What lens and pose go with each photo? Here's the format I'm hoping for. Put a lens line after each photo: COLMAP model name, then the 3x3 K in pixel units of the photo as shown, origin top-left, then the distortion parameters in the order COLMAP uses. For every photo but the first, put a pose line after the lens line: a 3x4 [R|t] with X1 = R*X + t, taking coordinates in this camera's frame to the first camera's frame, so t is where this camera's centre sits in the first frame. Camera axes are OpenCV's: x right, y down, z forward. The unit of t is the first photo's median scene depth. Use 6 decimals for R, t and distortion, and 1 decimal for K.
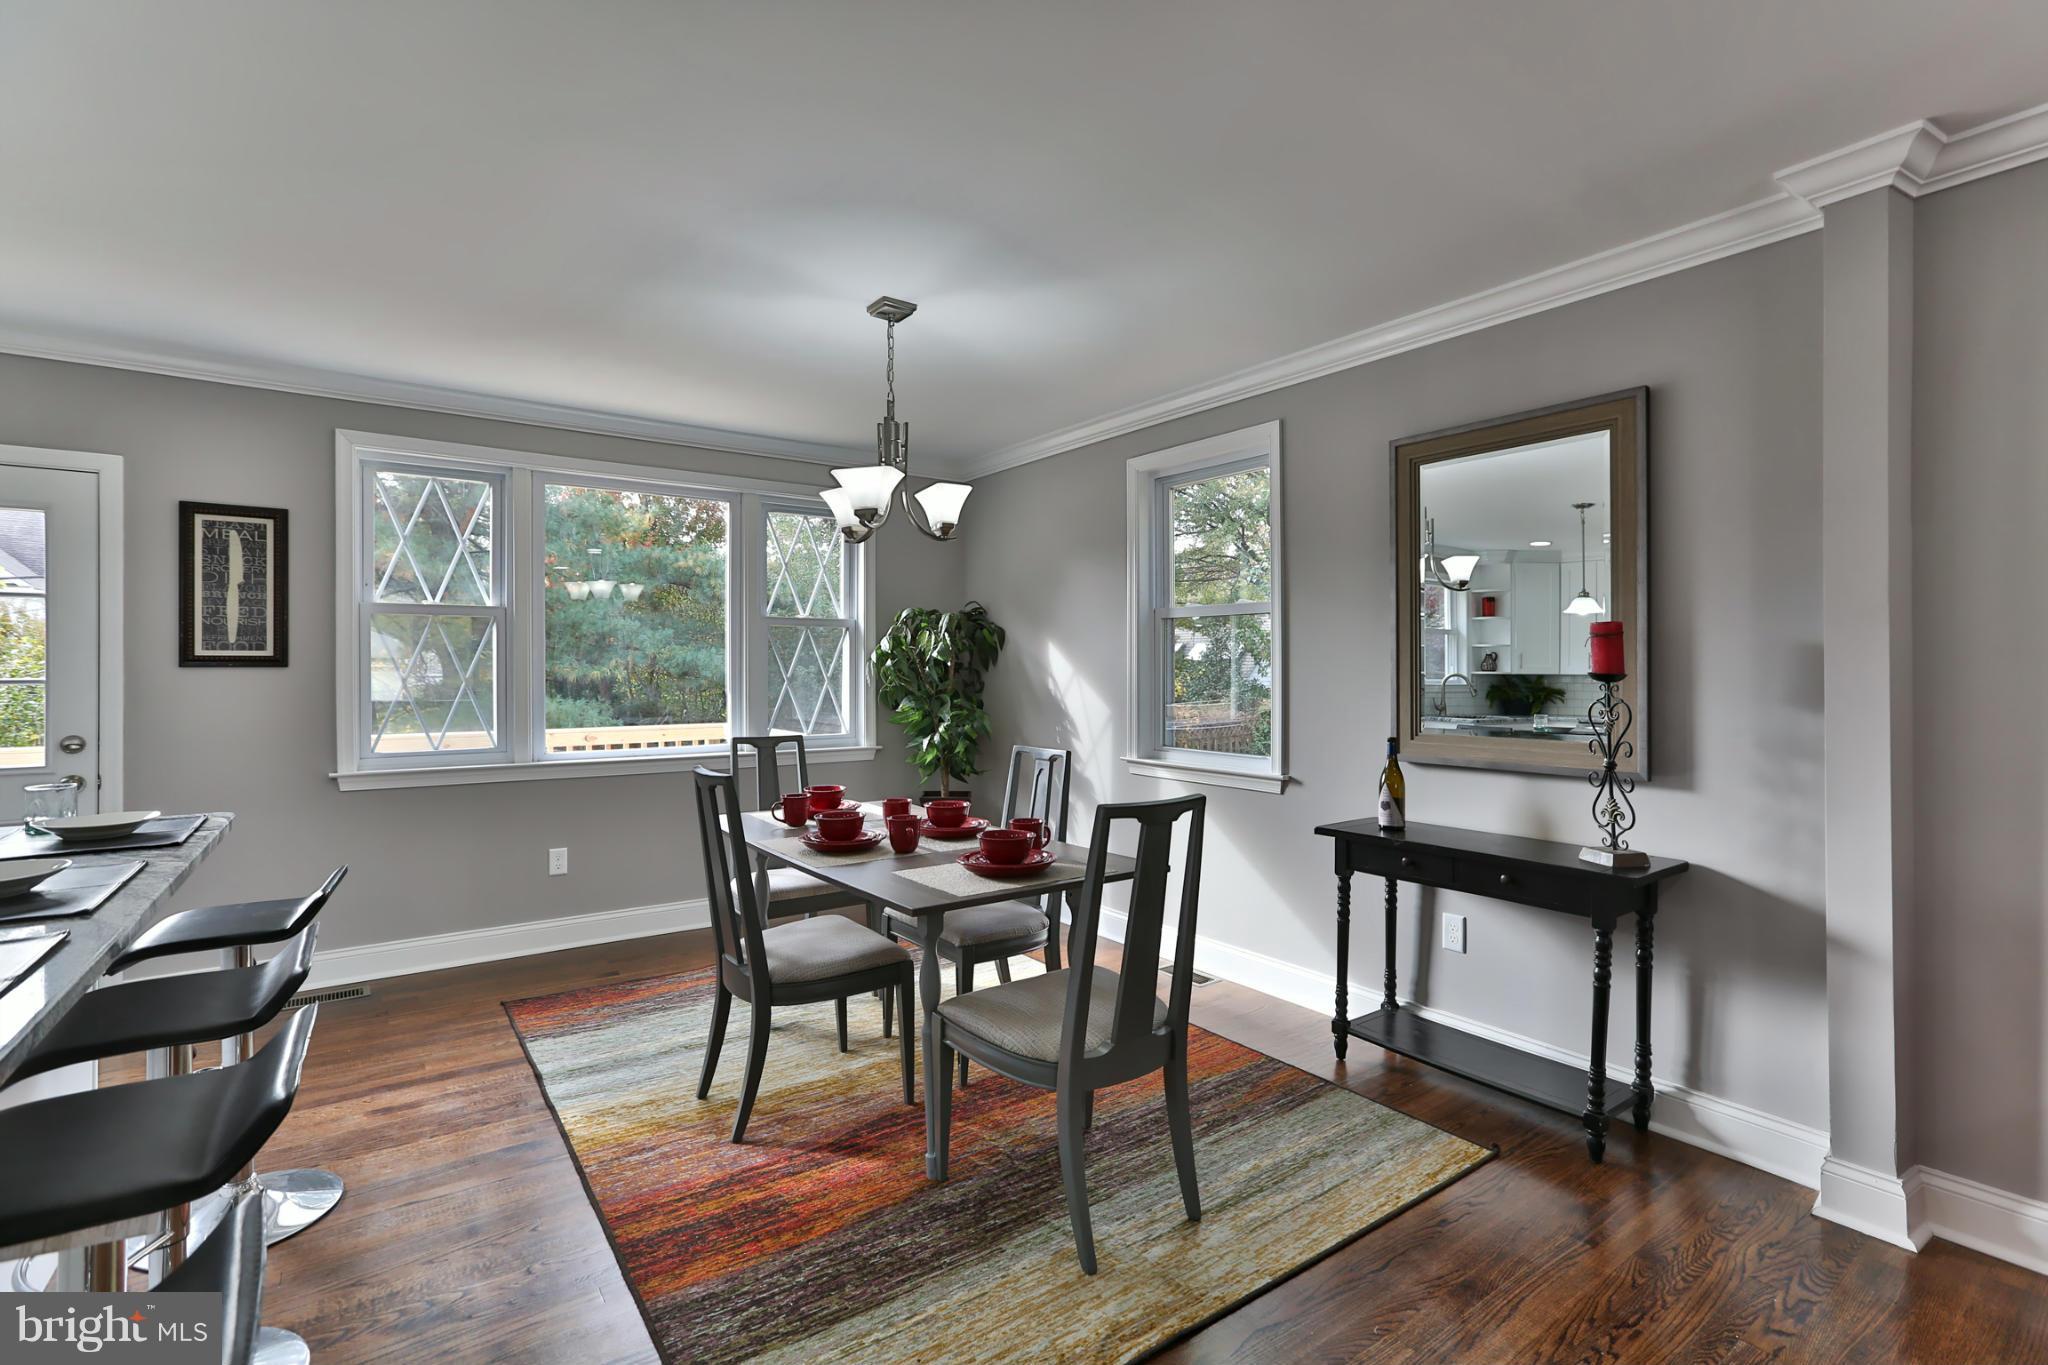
lens RADIAL K [[942.3, 0, 1033.2], [0, 942.3, 653.6], [0, 0, 1]] dist [-0.026498, 0.020879]
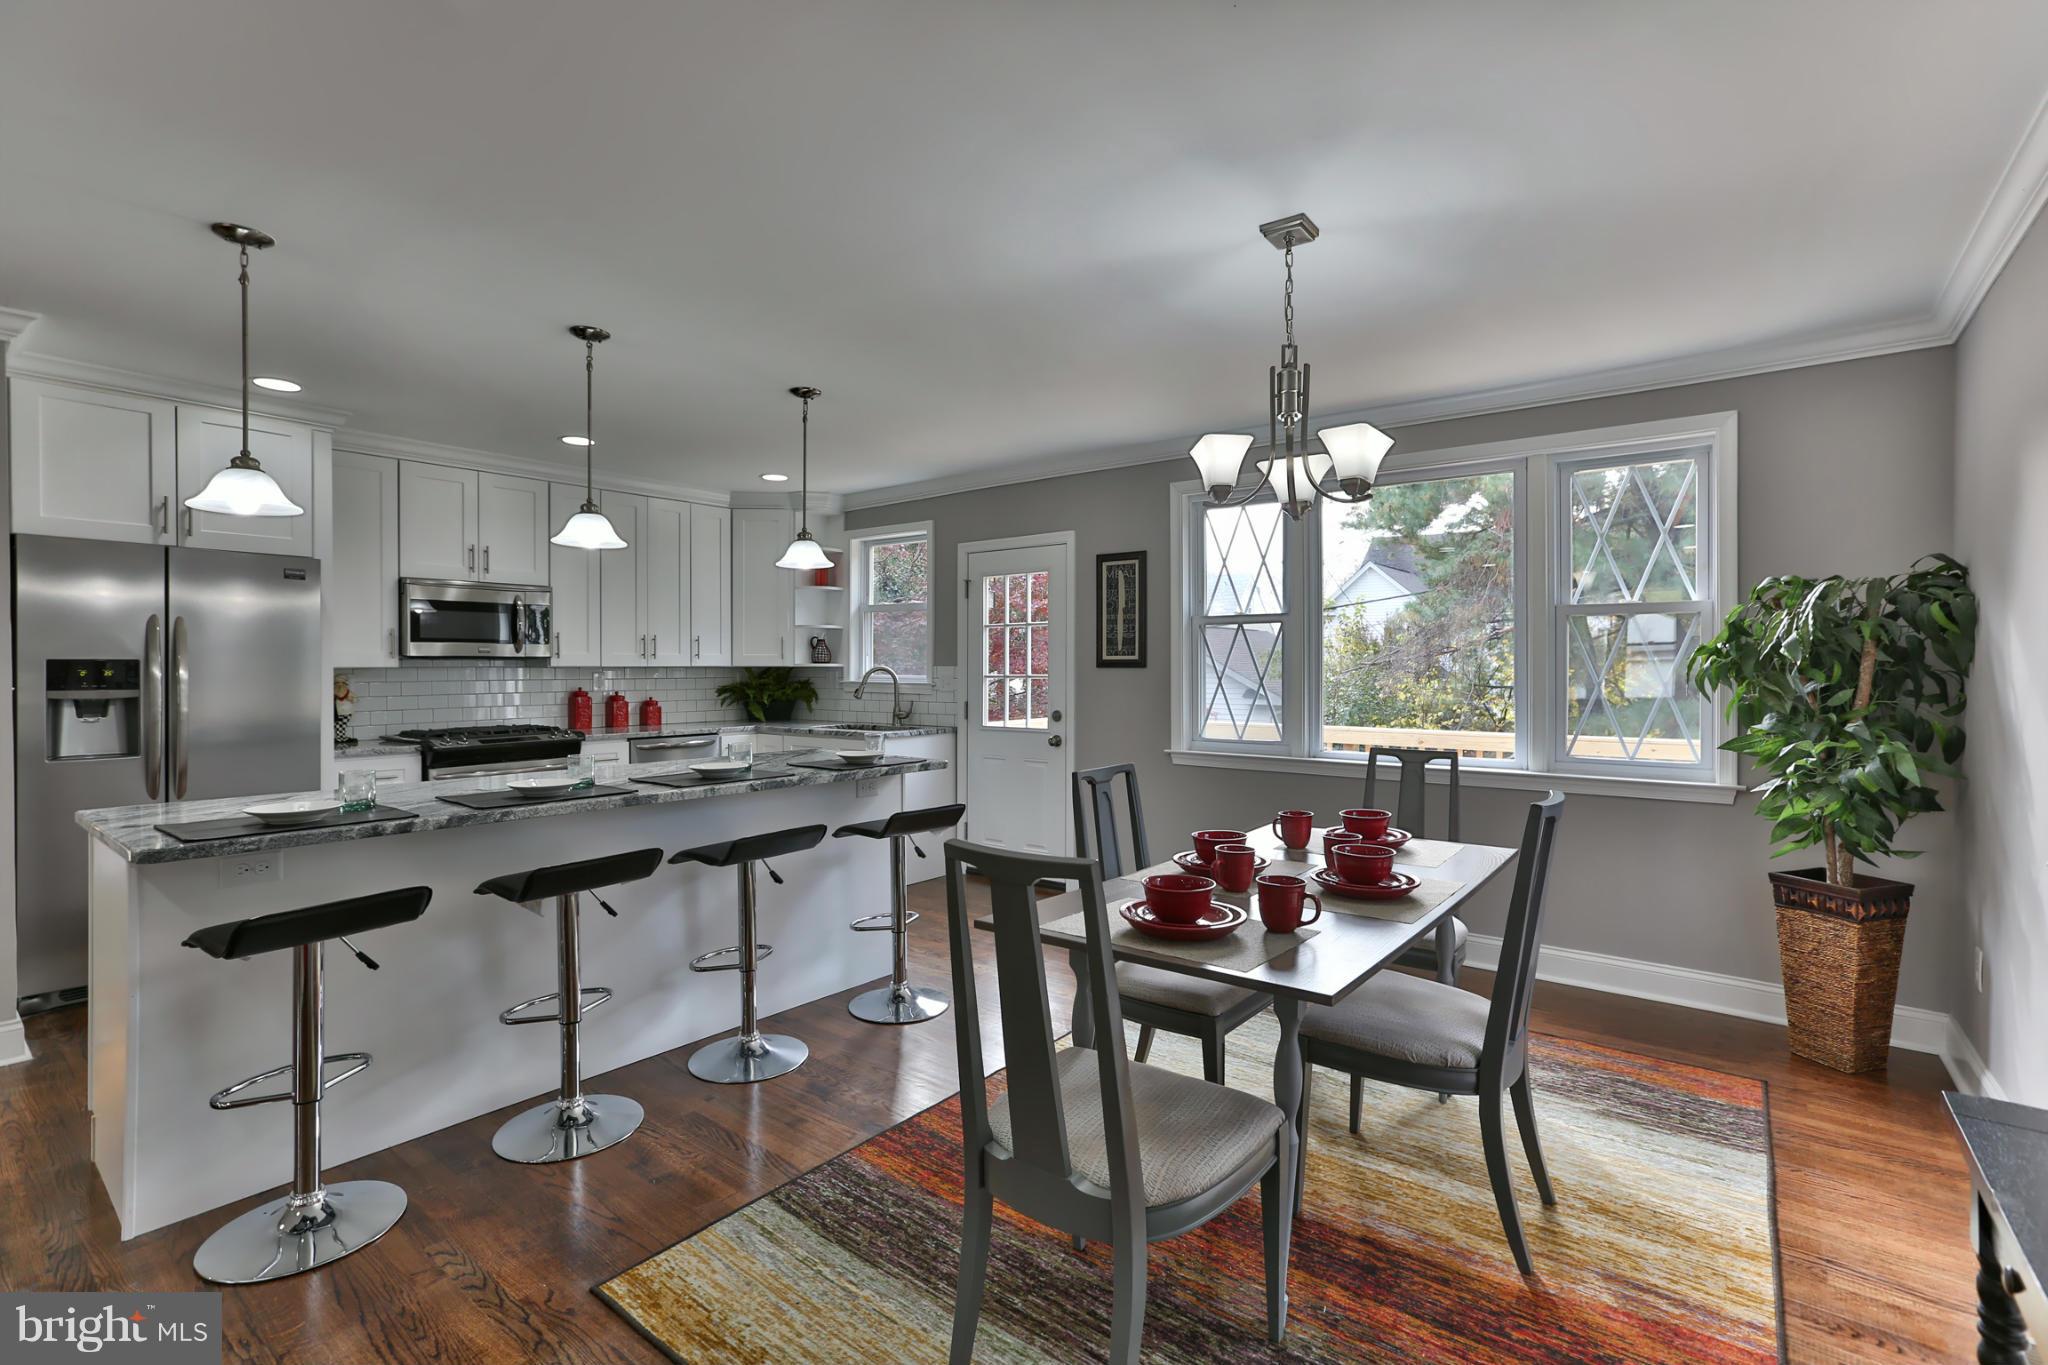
lens RADIAL K [[948.4, 0, 1030.6], [0, 948.4, 668.7], [0, 0, 1]] dist [-0.033020, 0.022957]
pose [[0.286165, 0.002329, -0.958178, 0.566025], [0.012040, 0.999909, 0.006027, 0.006873], [0.958105, -0.013261, 0.286111, 0.539720]]
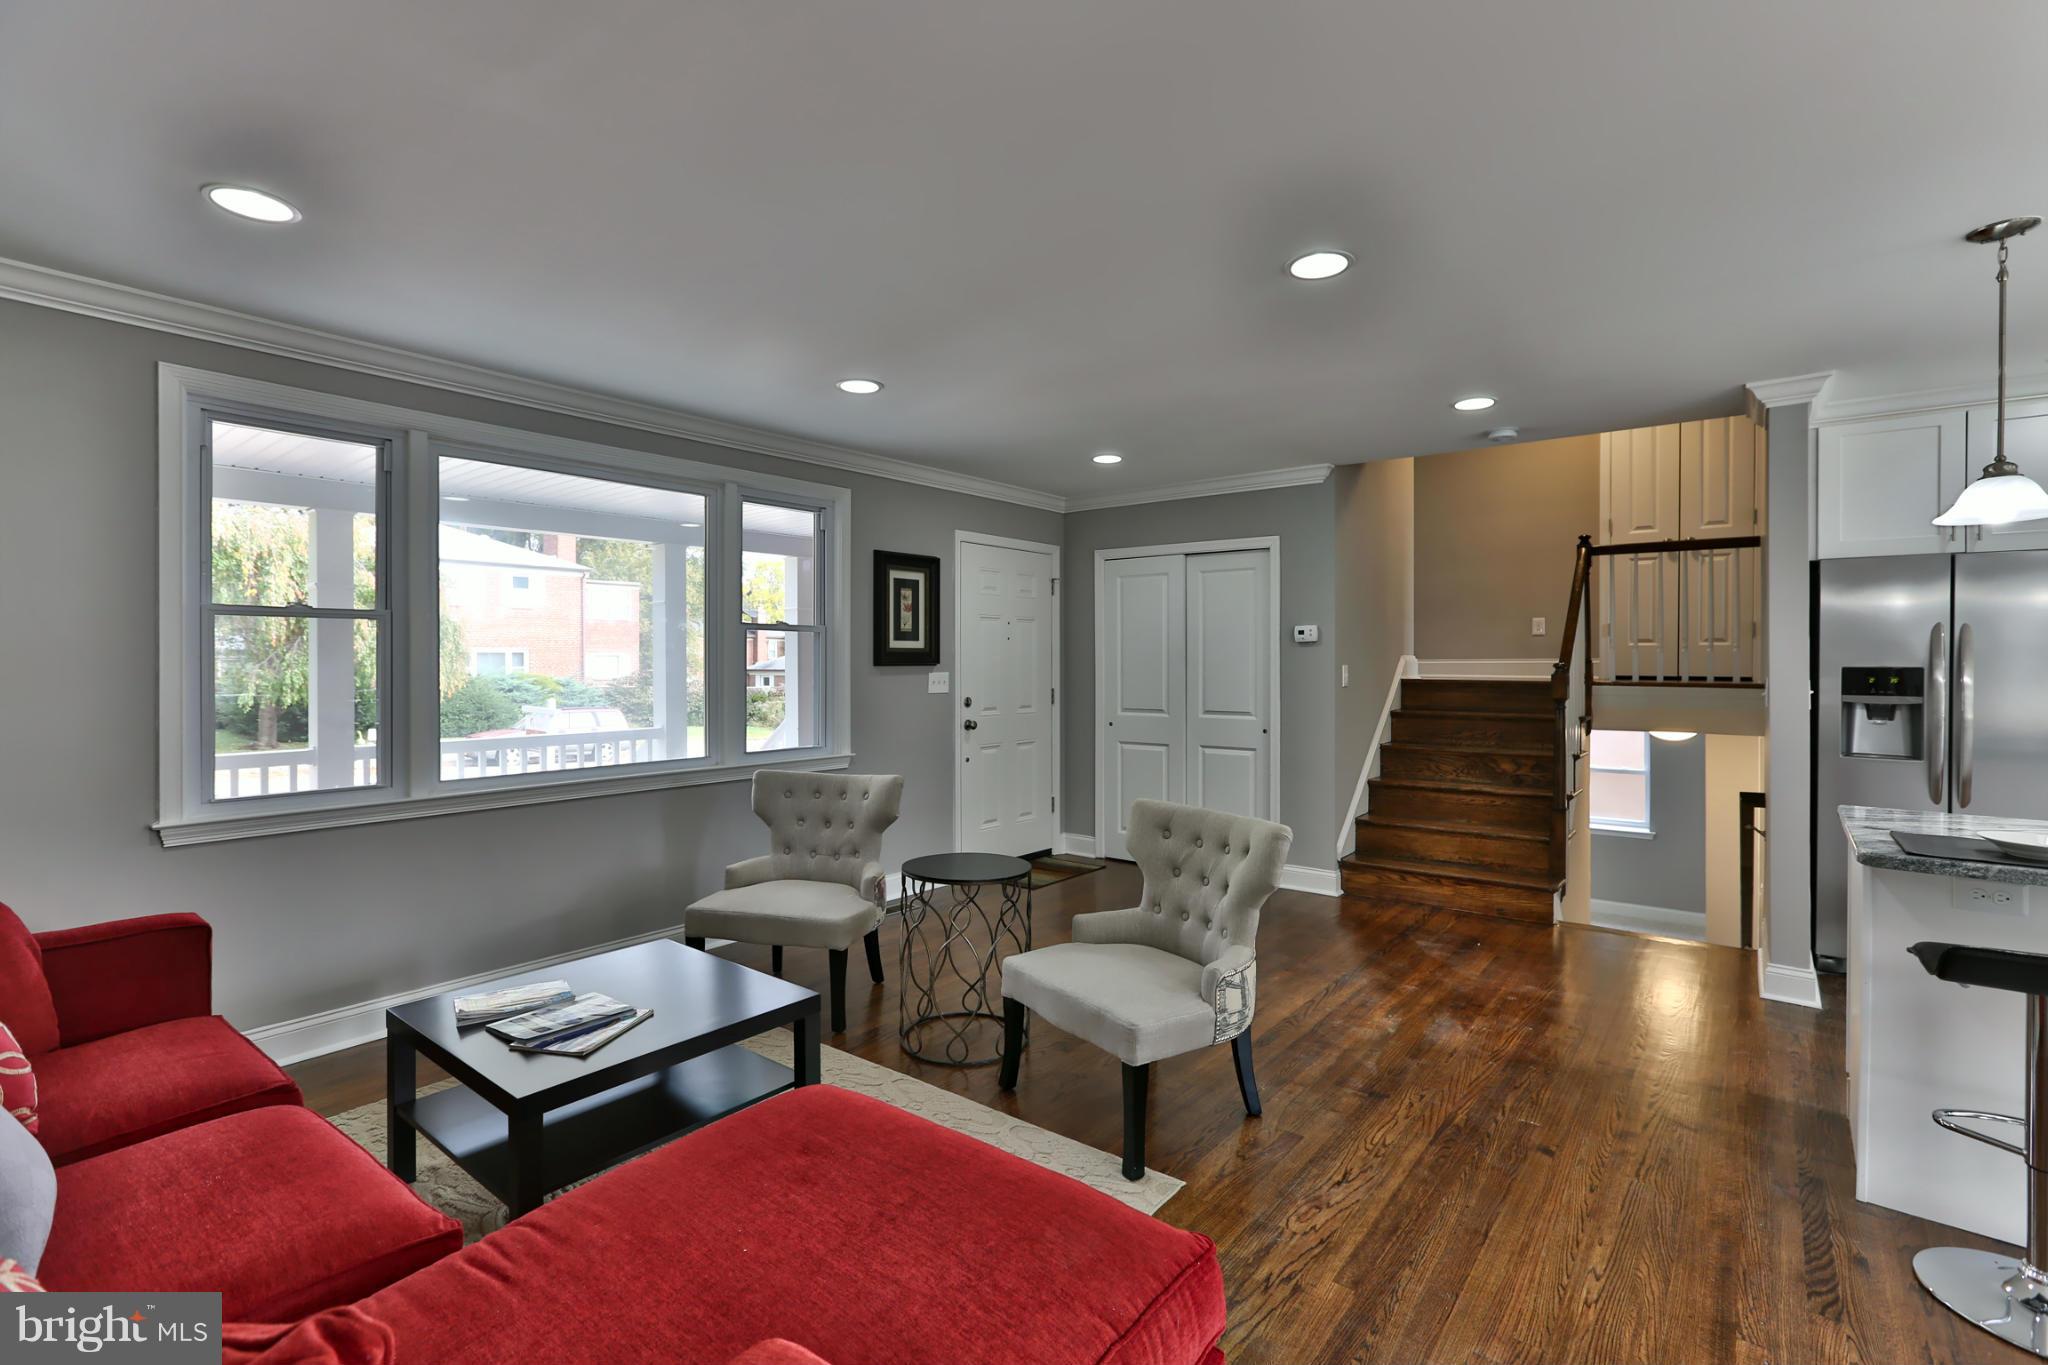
lens RADIAL K [[948.4, 0, 1030.6], [0, 948.4, 668.7], [0, 0, 1]] dist [-0.033020, 0.022957]
pose [[-0.955398, 0.002896, -0.295306, 0.584655], [0.003042, 0.999995, -0.000036, -0.012963], [0.295305, -0.000933, -0.955403, 0.627994]]
